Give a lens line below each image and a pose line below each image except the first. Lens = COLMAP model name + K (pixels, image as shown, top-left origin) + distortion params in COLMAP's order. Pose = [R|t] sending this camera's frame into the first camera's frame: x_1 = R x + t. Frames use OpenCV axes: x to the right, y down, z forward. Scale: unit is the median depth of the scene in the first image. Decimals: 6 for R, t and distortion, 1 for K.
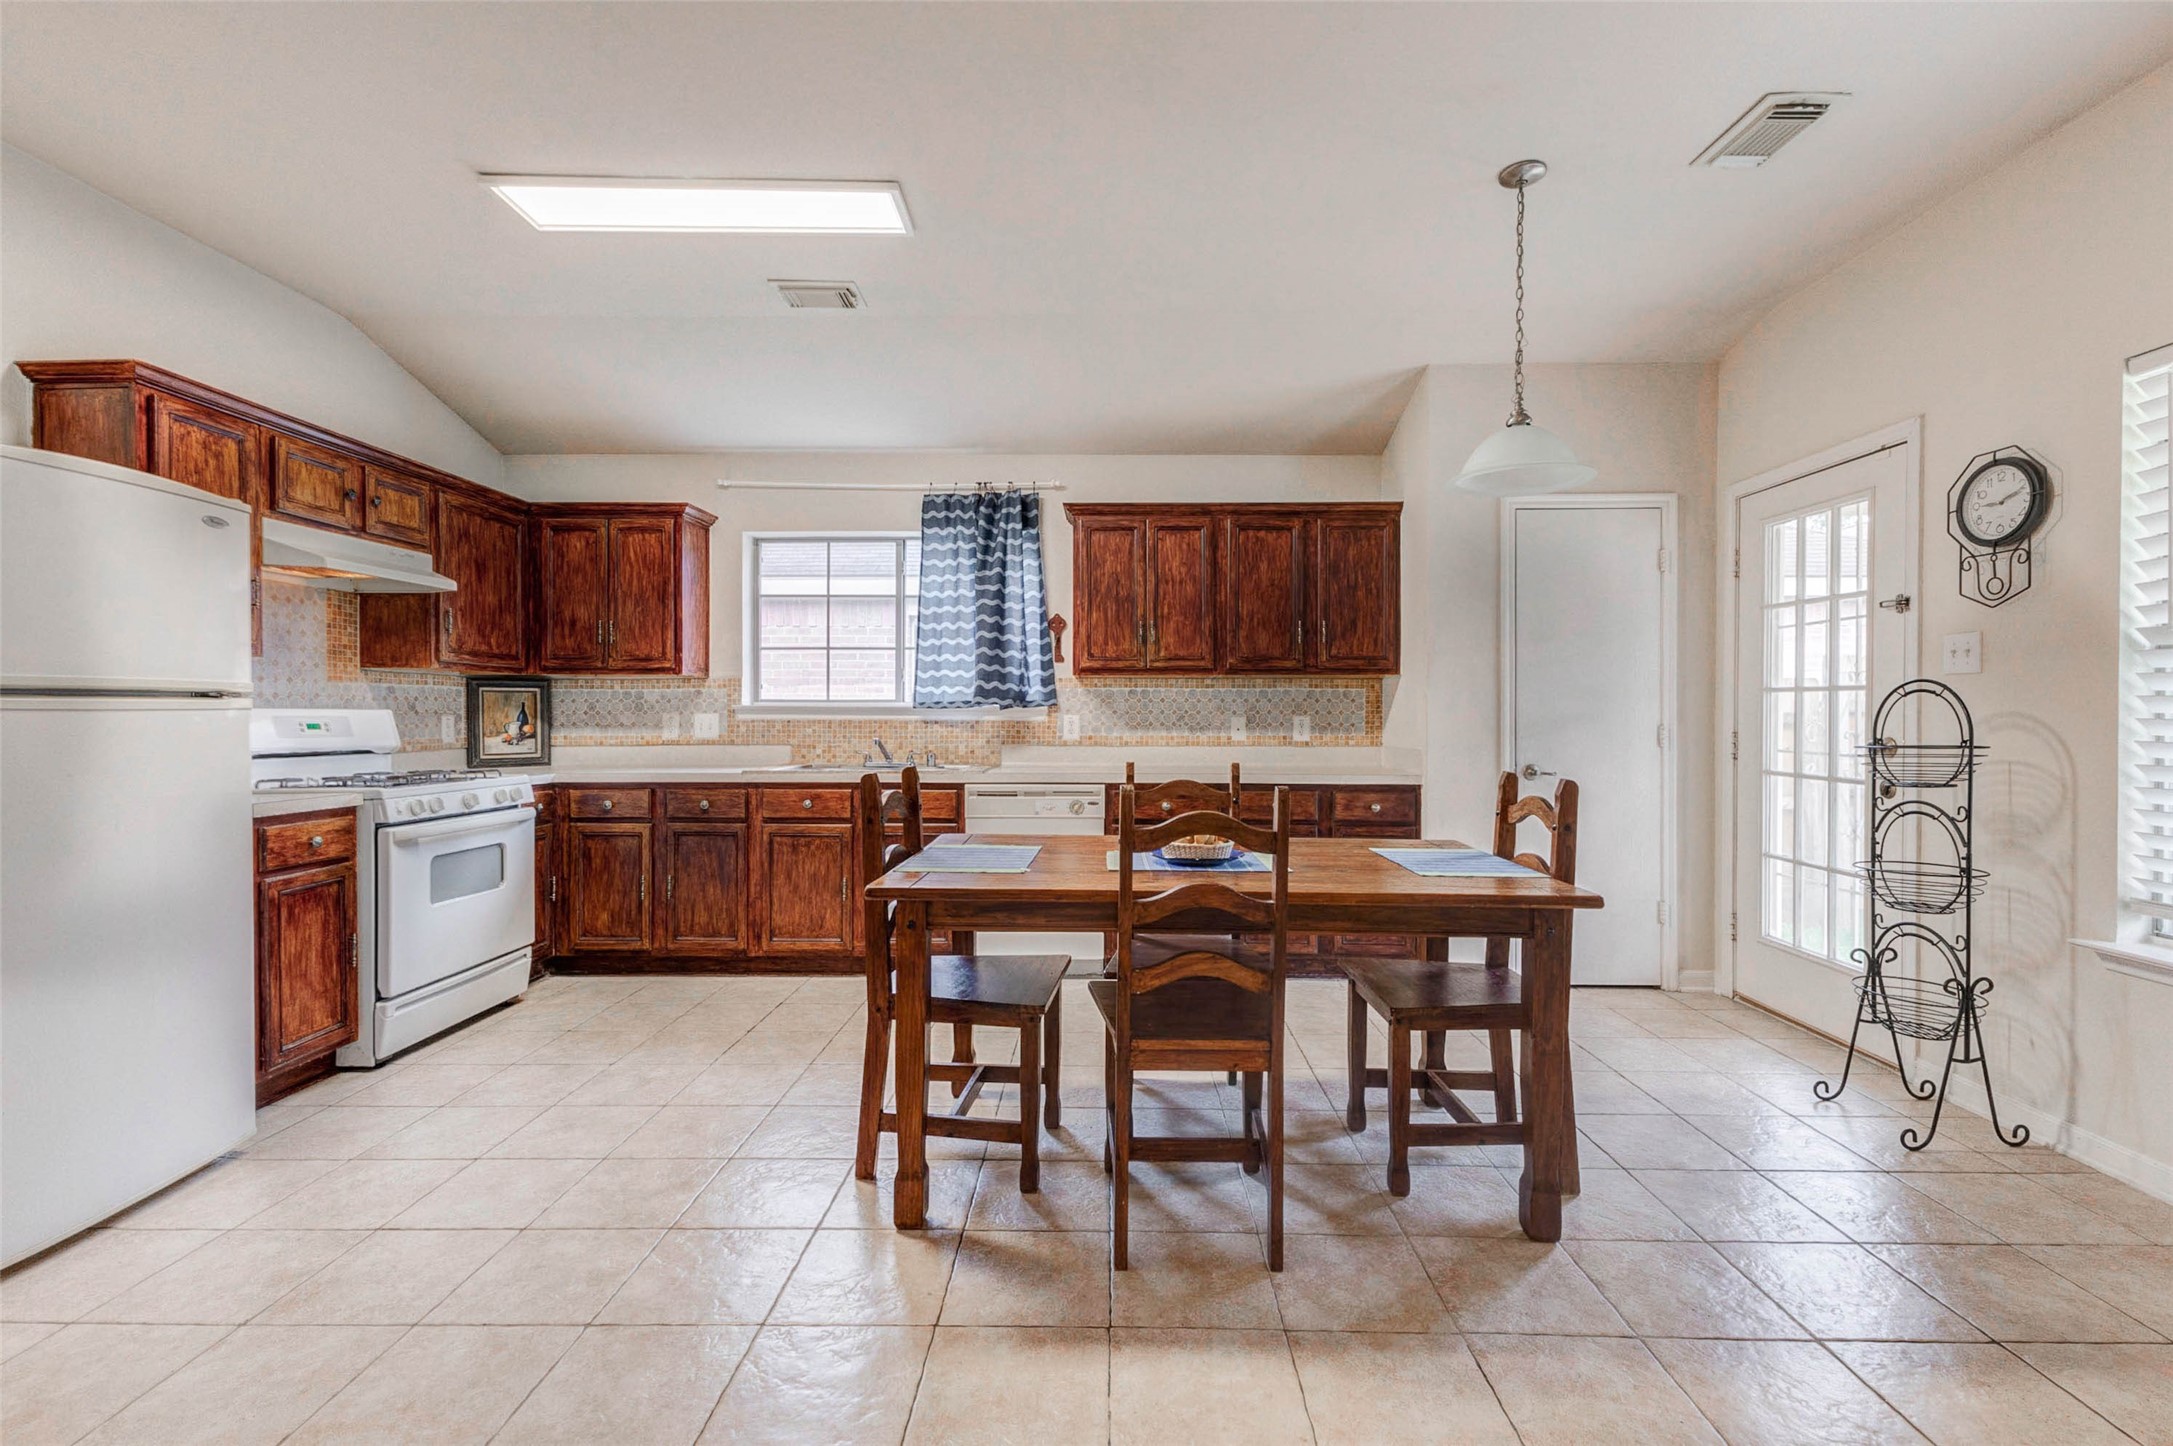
lens RADIAL K [[948.5, 0, 1094.2], [0, 948.5, 722.1], [0, 0, 1]] dist [0.014031, -0.004119]
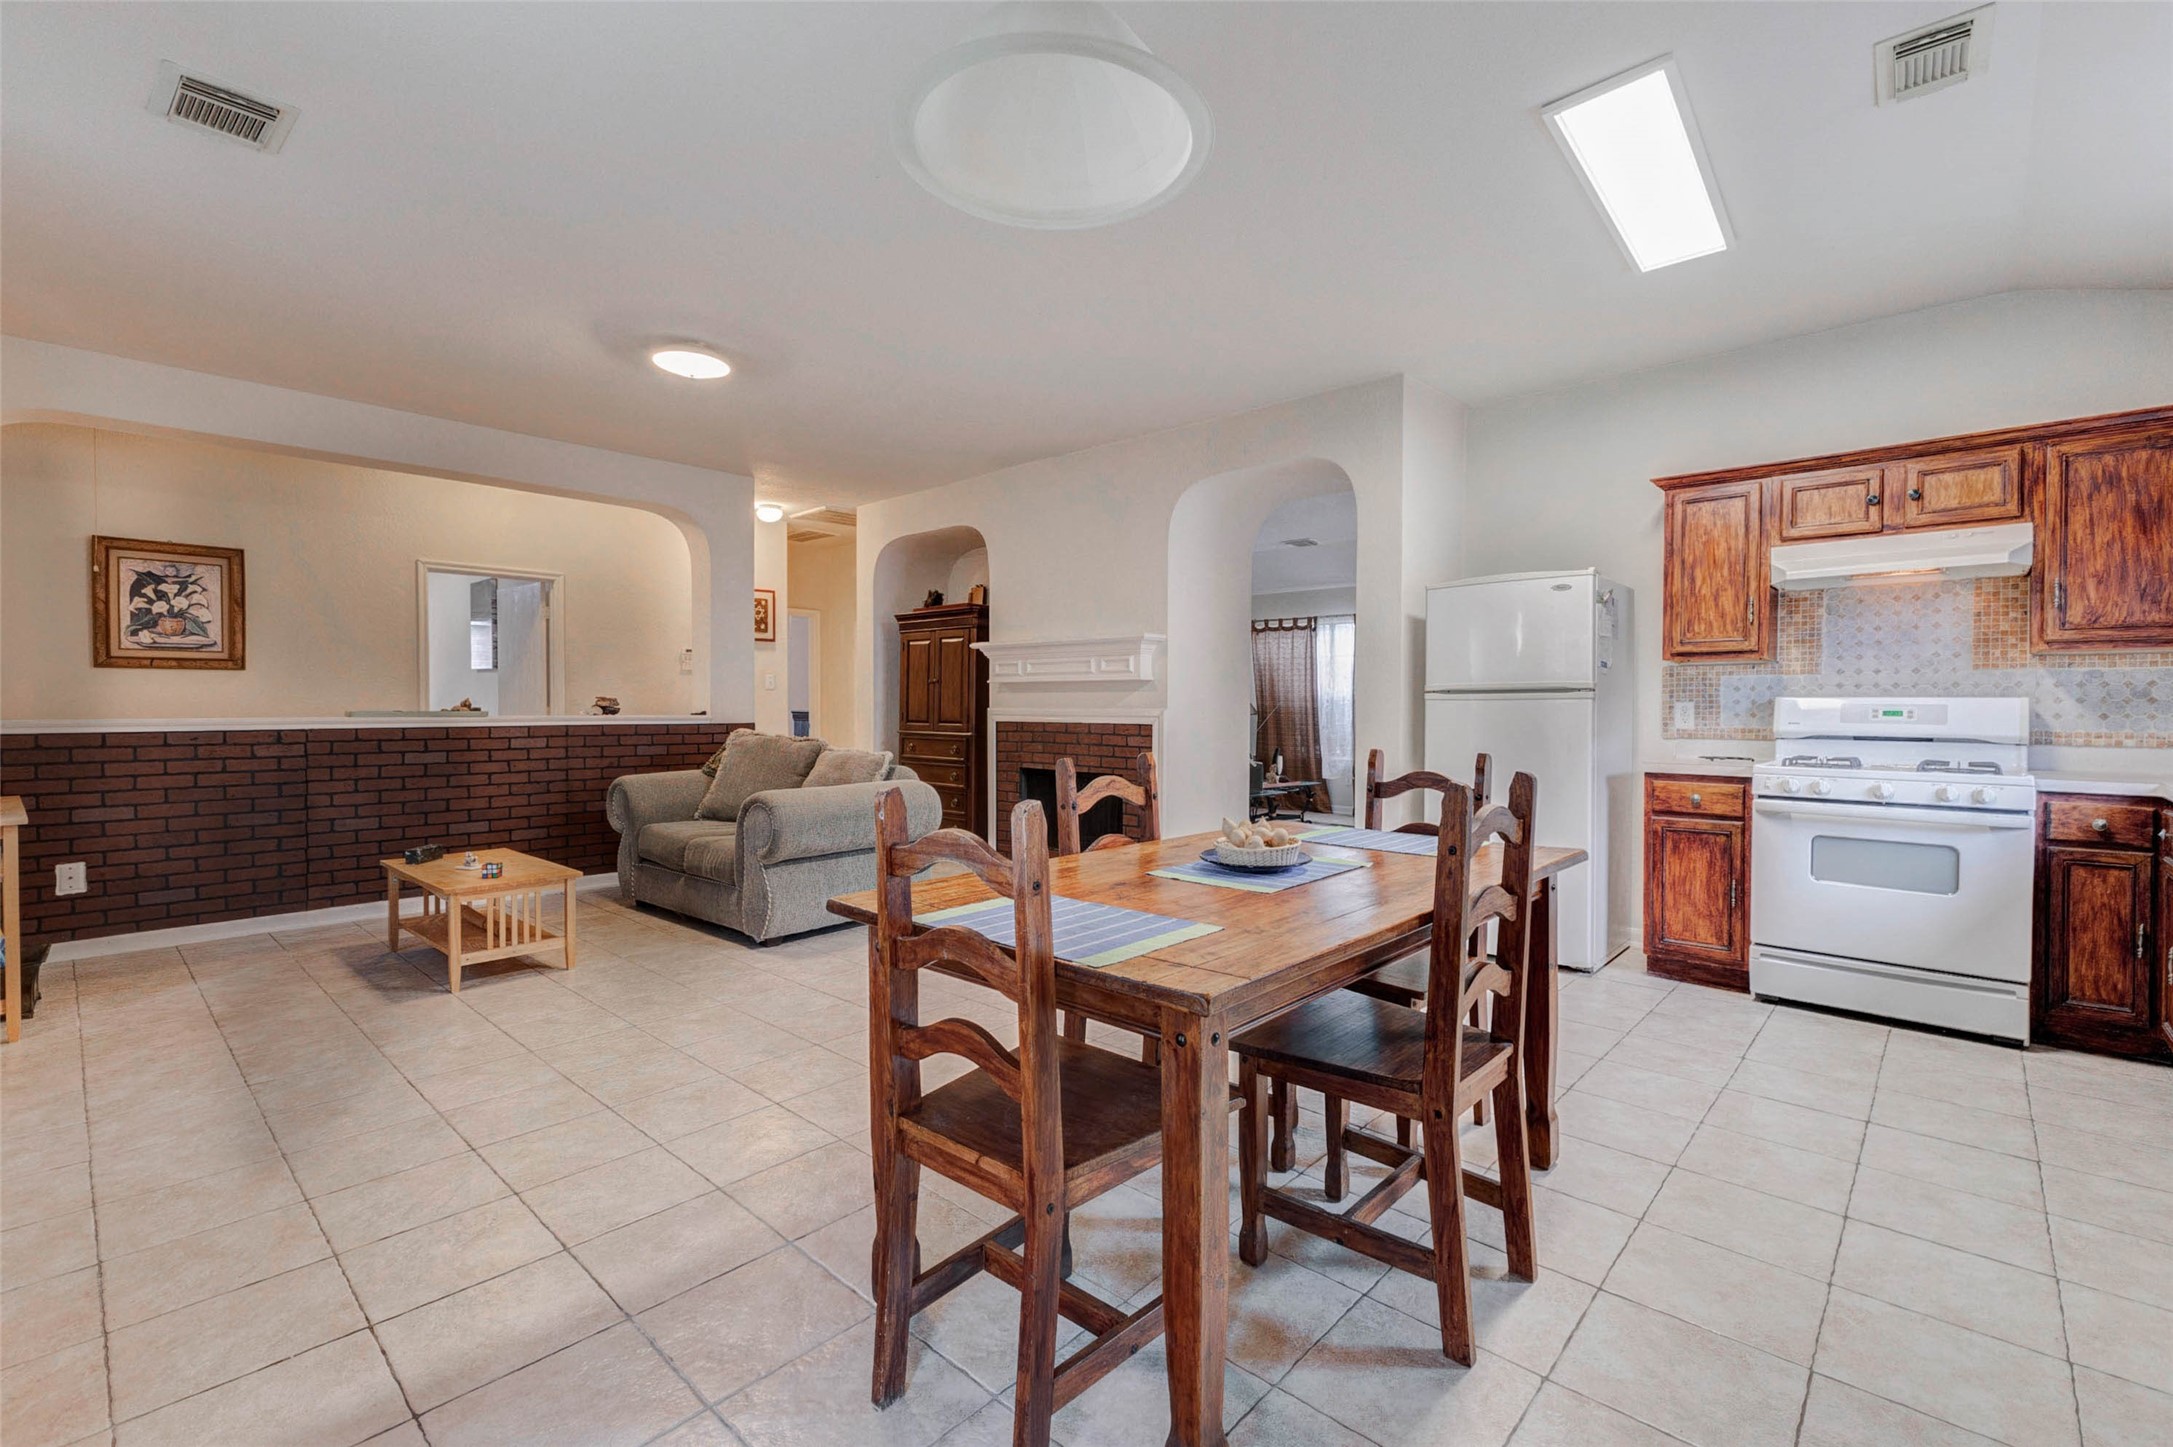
lens RADIAL K [[948.5, 0, 1074.1], [0, 948.5, 711.0], [0, 0, 1]] dist [0.014031, -0.004119]
pose [[-0.673311, 0.003944, -0.739349, 0.704003], [-0.007415, 0.999899, 0.012087, -0.005357], [0.739323, 0.013621, -0.673214, 1.176801]]
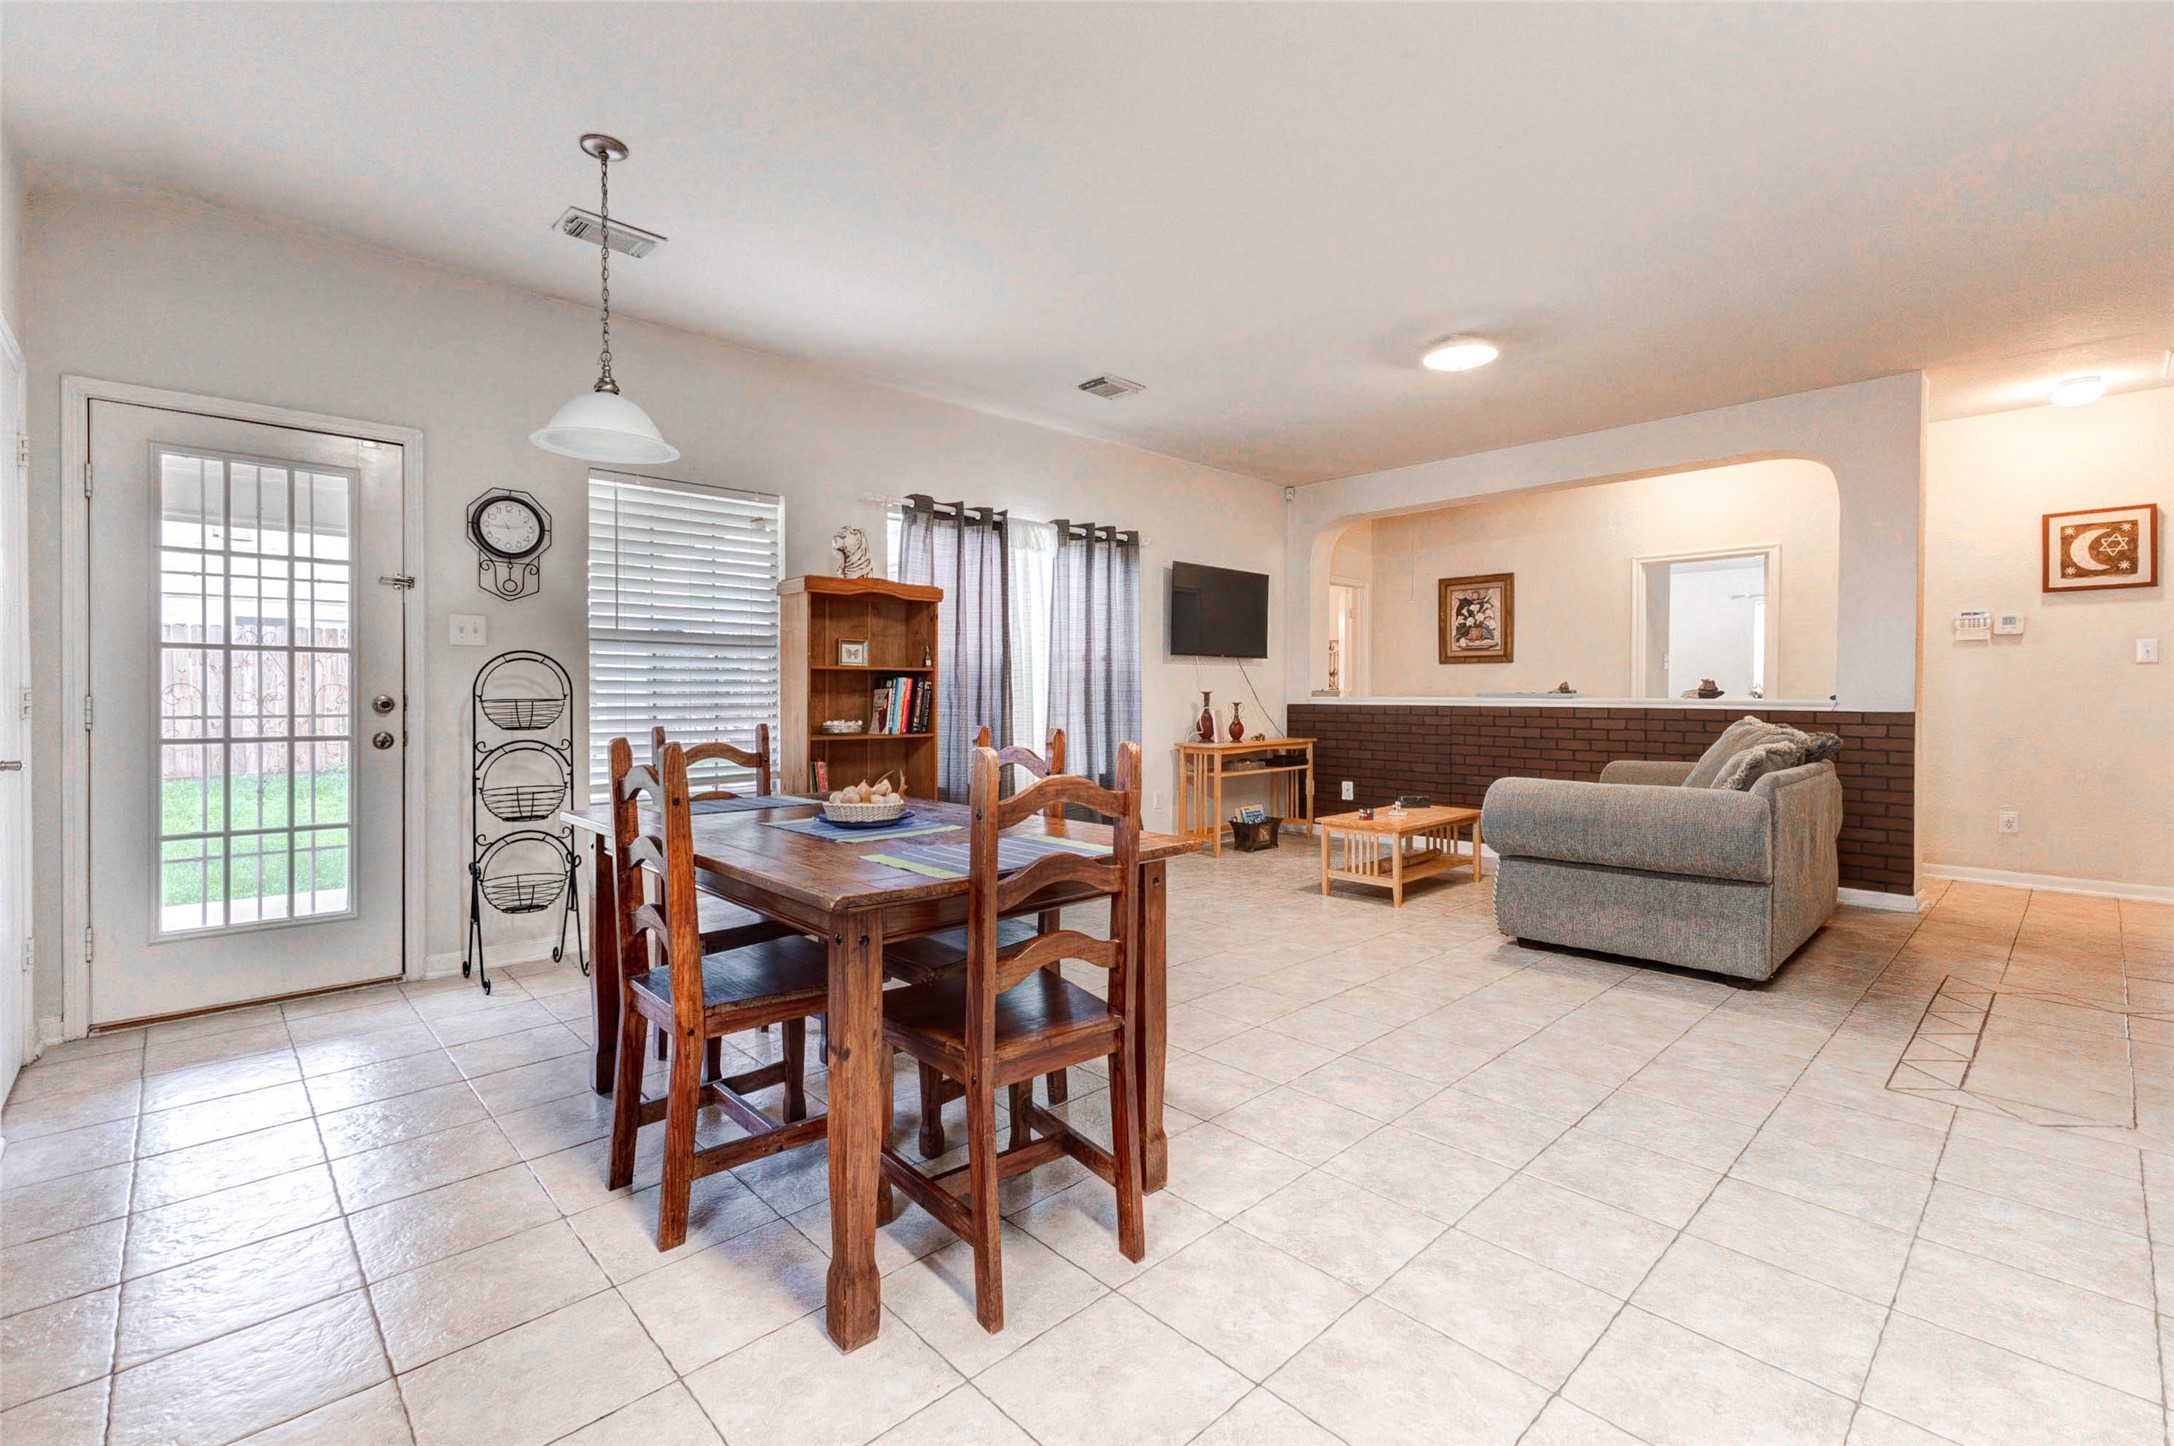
lens RADIAL K [[948.9, 0, 1100.2], [0, 948.9, 706.1], [0, 0, 1]] dist [0.014031, -0.004119]
pose [[-0.701715, -0.014115, 0.712318, -0.606037], [0.002276, 0.999754, 0.022054, 0.005431], [-0.712454, 0.017097, -0.701510, 1.235320]]
